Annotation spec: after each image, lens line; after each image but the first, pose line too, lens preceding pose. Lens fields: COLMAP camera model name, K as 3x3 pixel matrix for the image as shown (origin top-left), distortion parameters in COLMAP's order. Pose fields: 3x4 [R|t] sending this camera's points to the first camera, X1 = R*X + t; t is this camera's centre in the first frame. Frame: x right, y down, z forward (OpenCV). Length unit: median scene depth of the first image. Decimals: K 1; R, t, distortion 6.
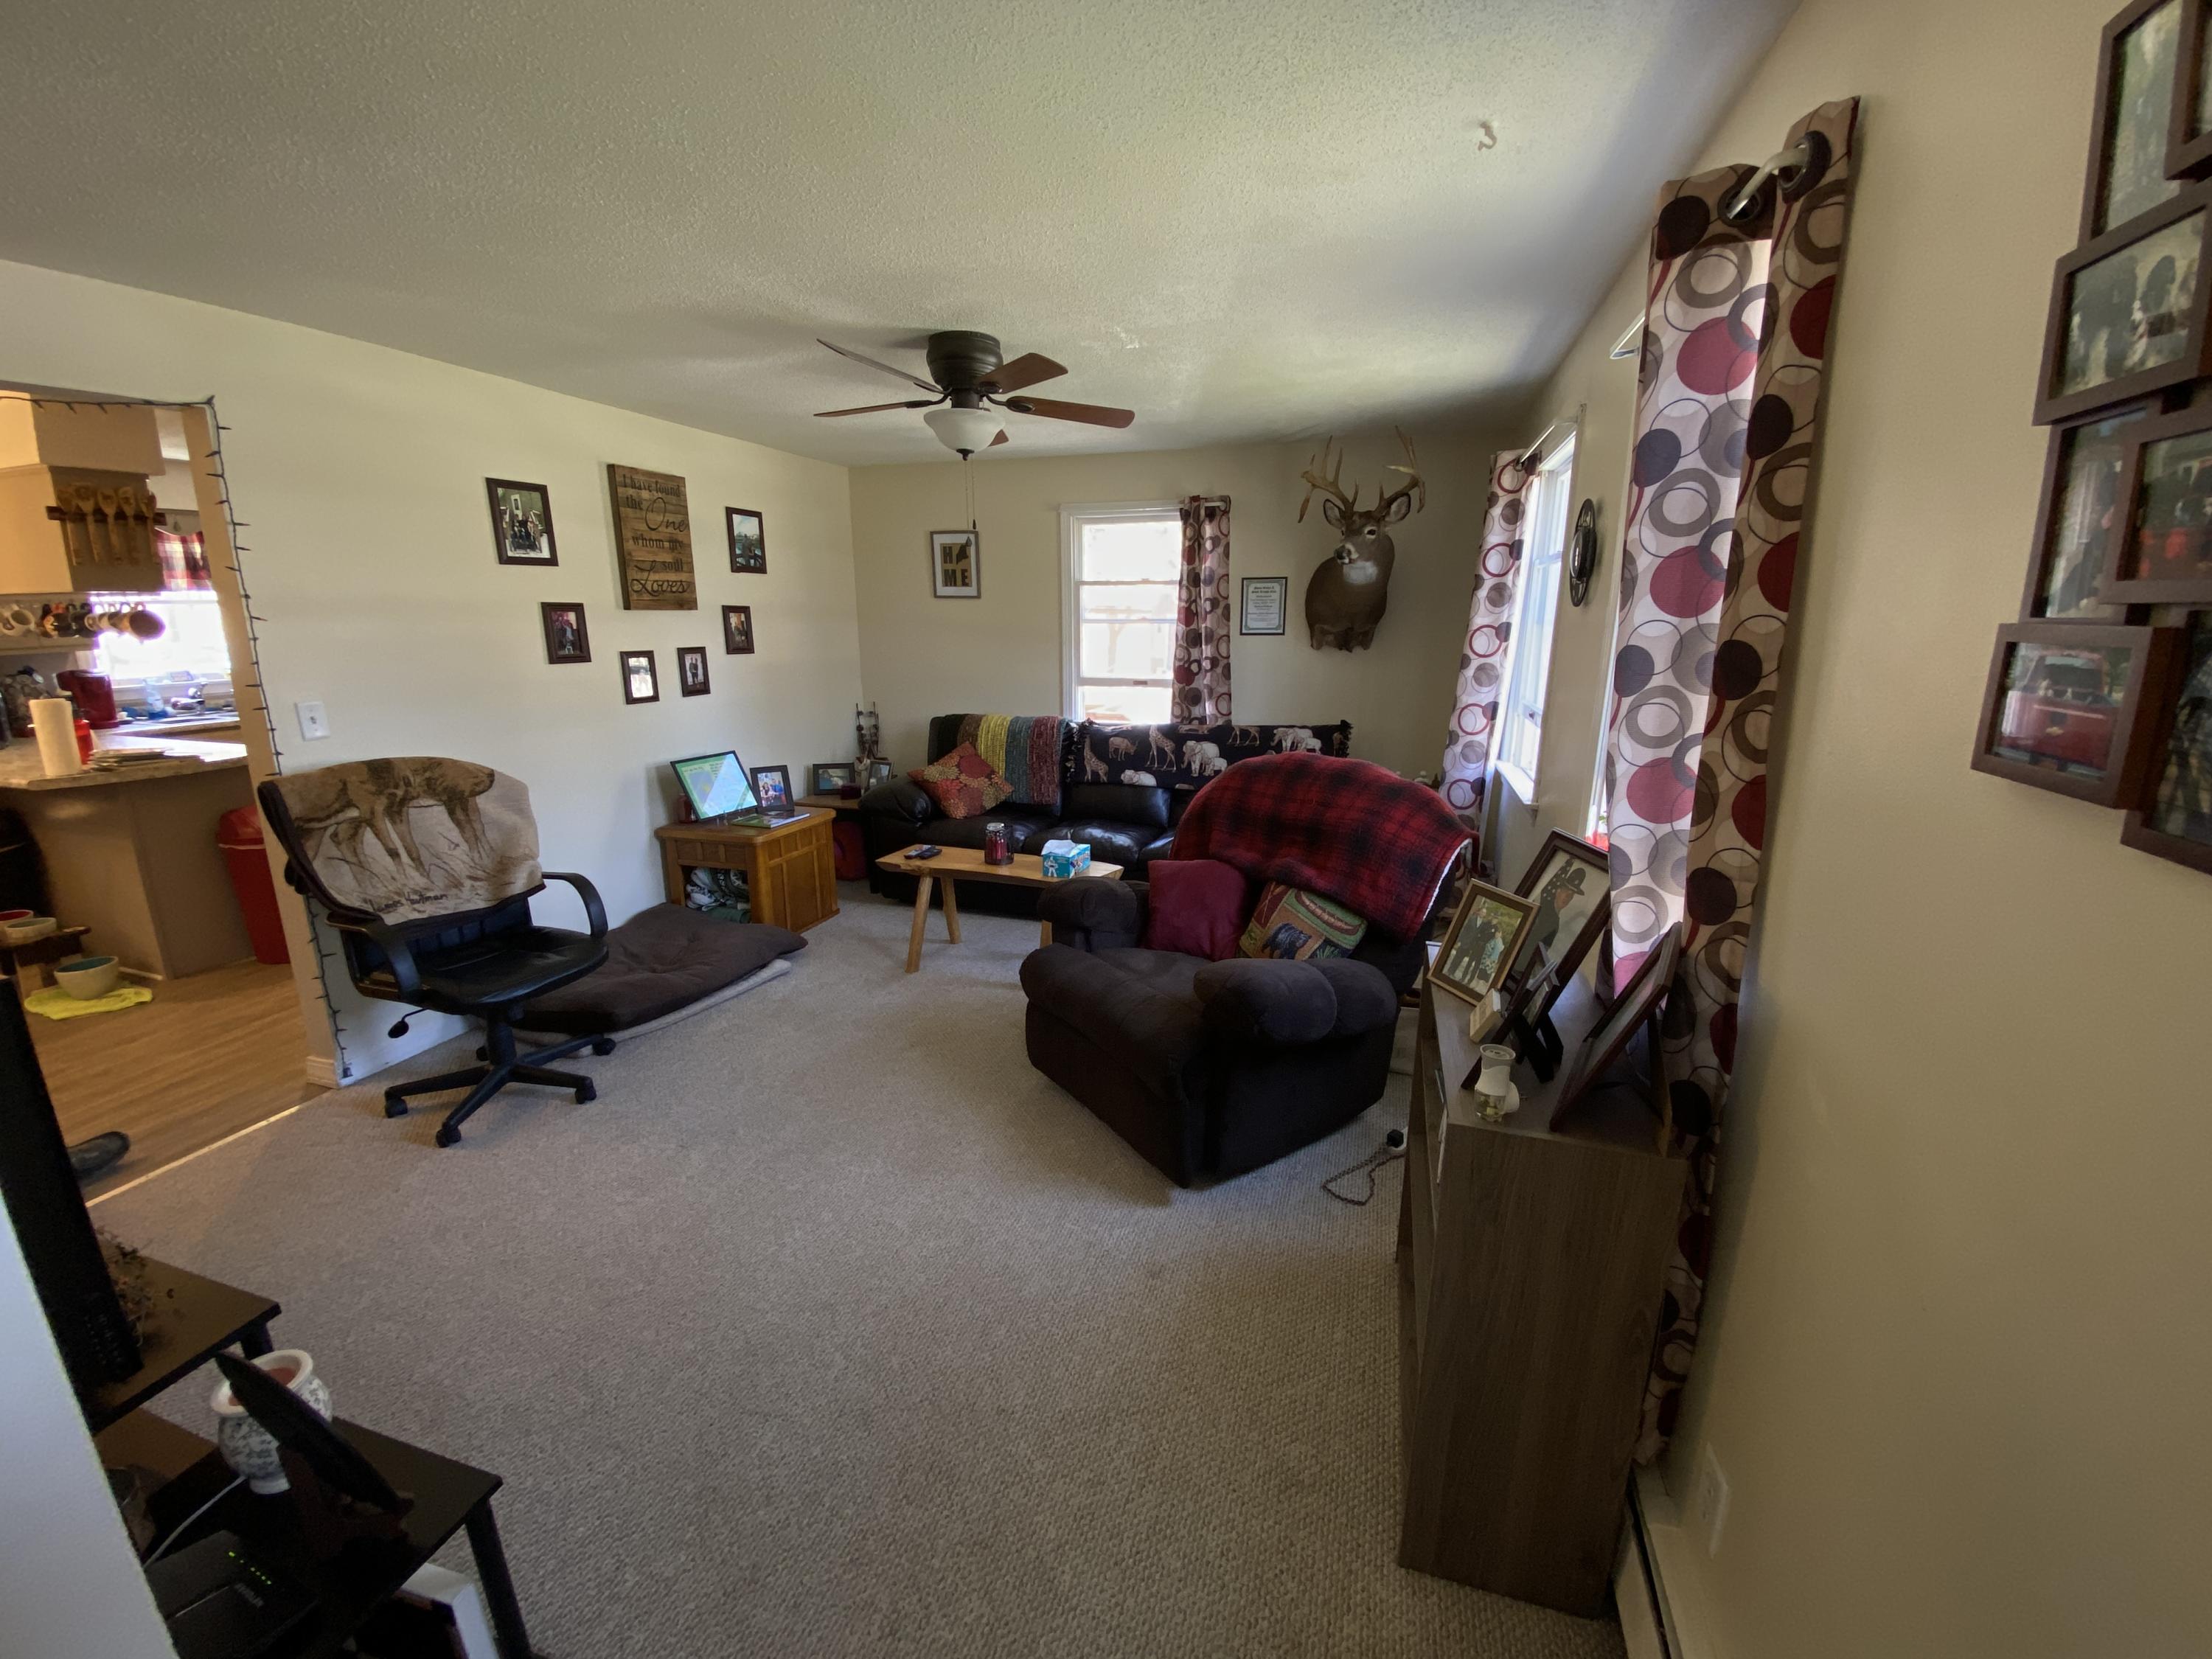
lens RADIAL K [[904.9, 0, 1105.6], [0, 904.9, 832.2], [0, 0, 1]] dist [0.032583, -0.028757]
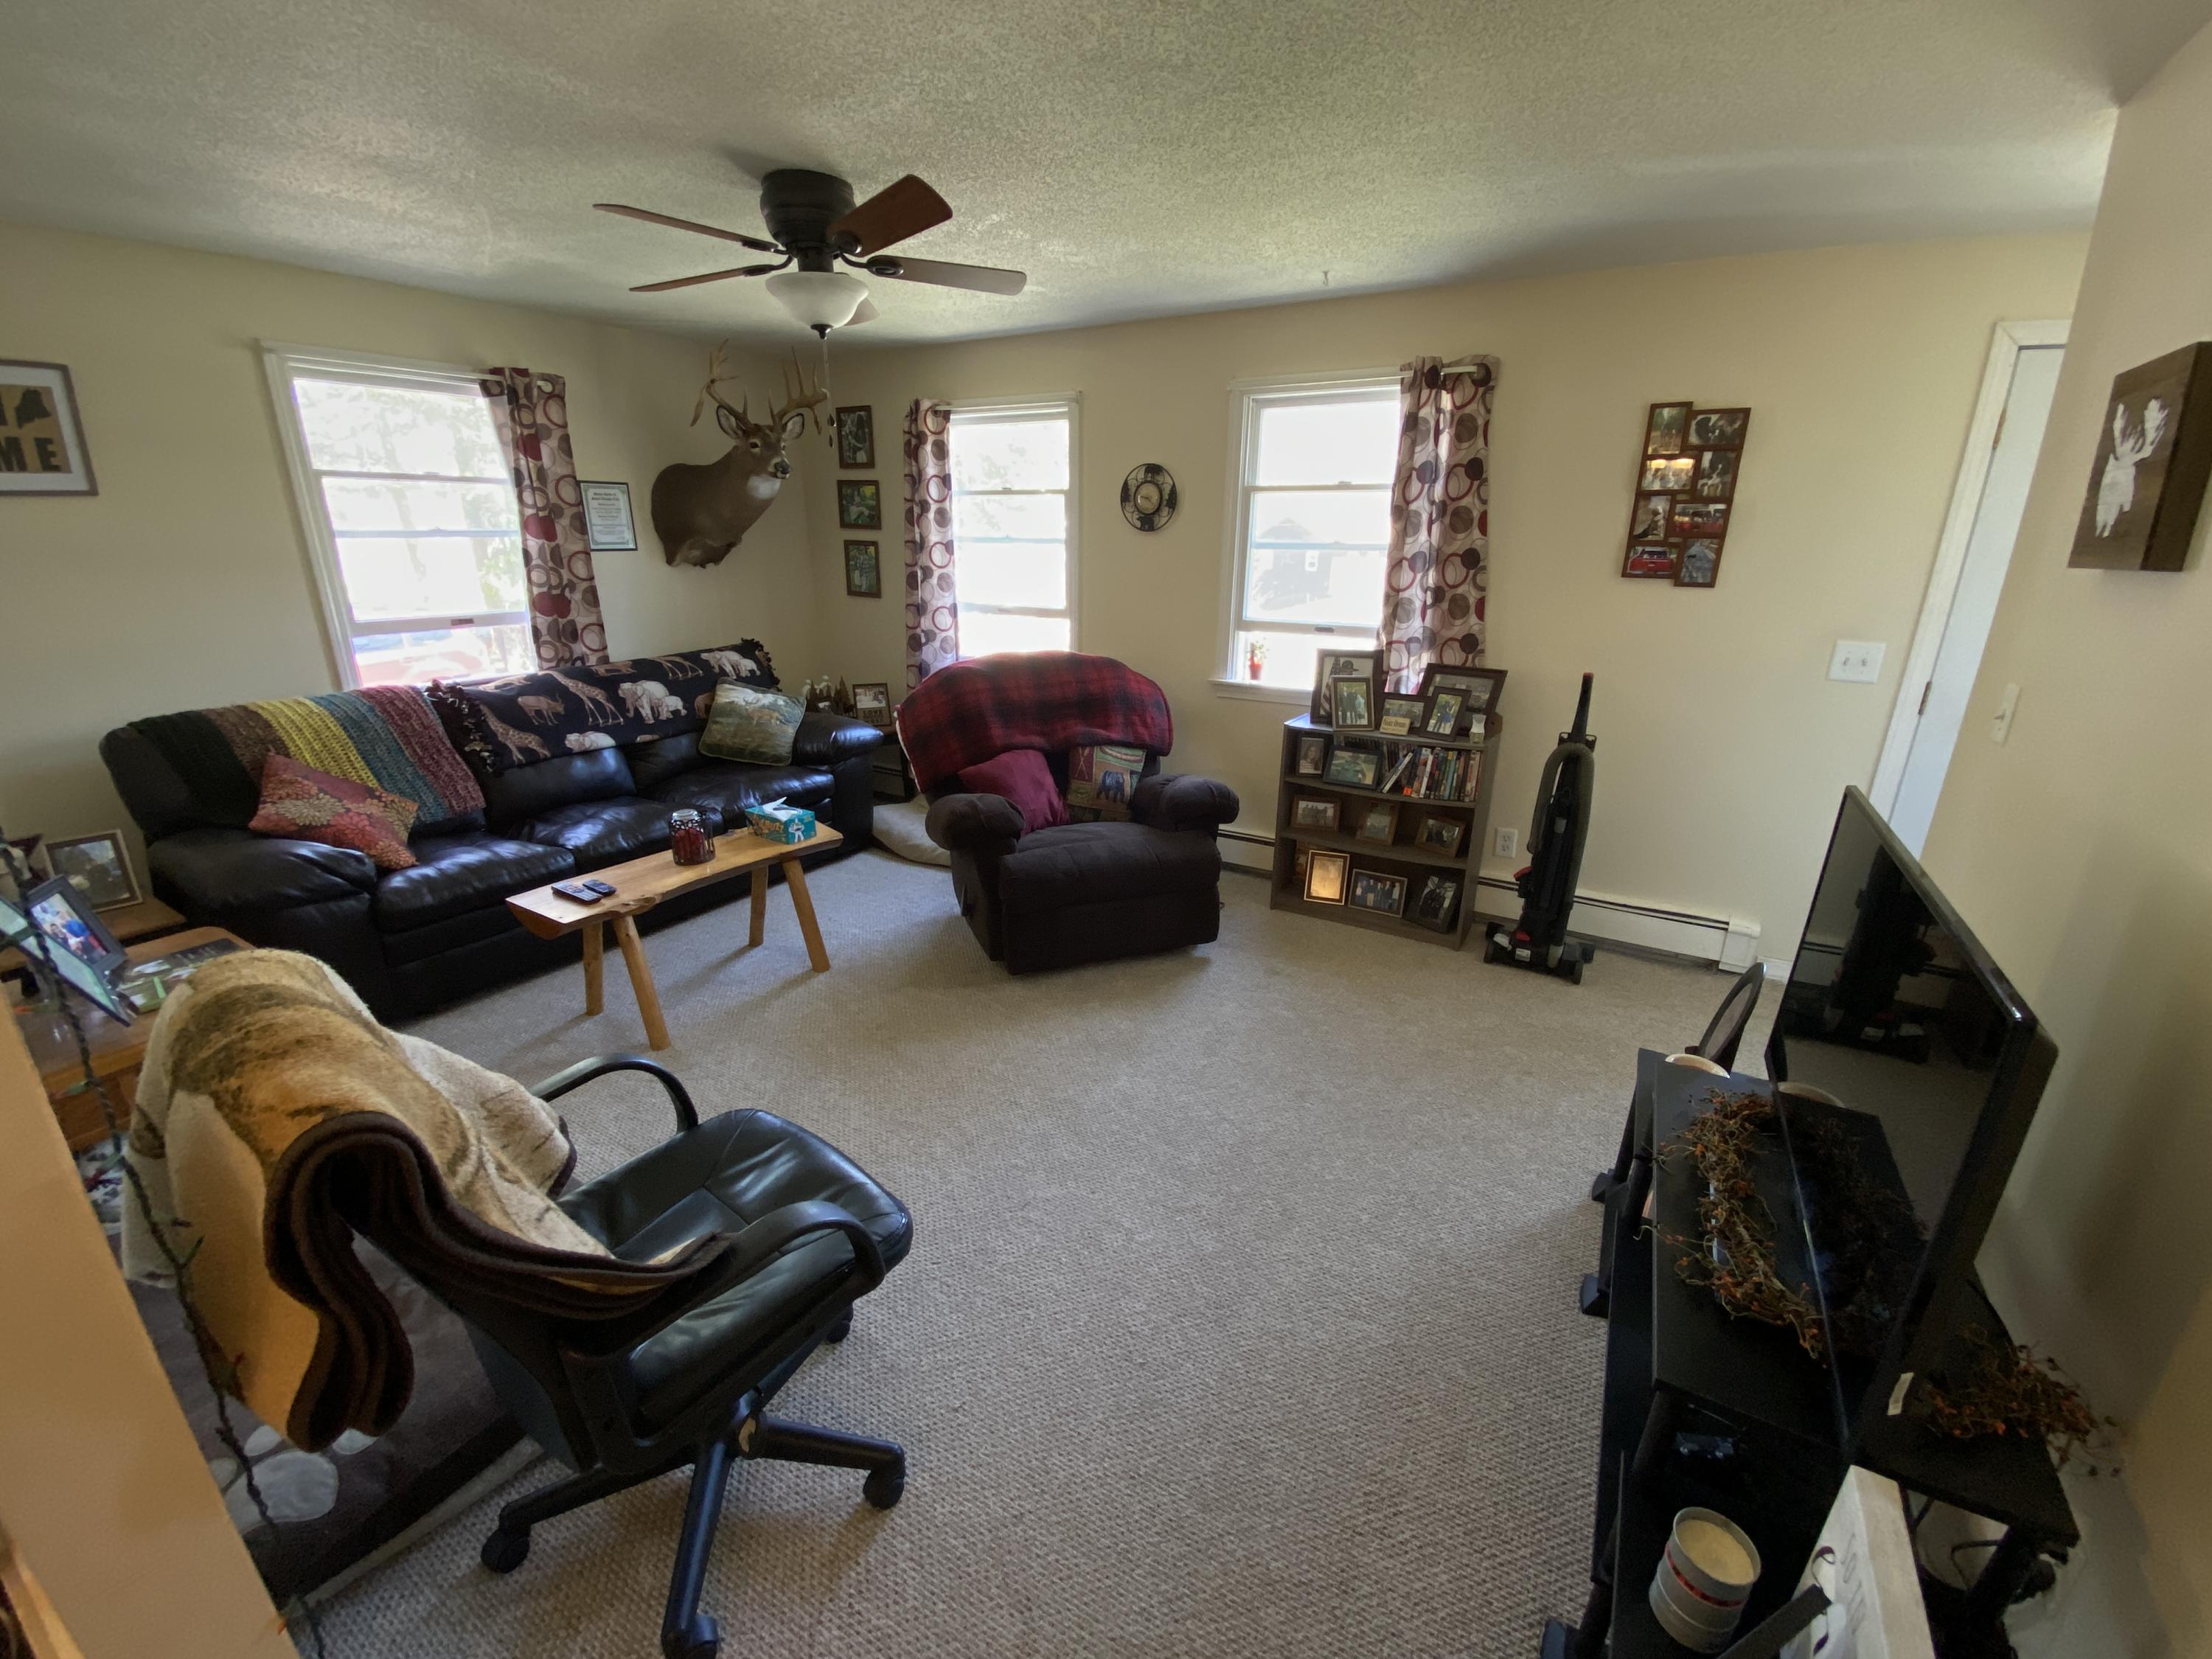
lens RADIAL K [[911.1, 0, 1107.9], [0, 911.1, 828.9], [0, 0, 1]] dist [0.065723, -0.045459]
pose [[0.216171, -0.299595, 0.929254, -0.703386], [0.216953, 0.942703, 0.253461, -0.104638], [-0.951946, 0.146814, 0.268784, 0.414811]]
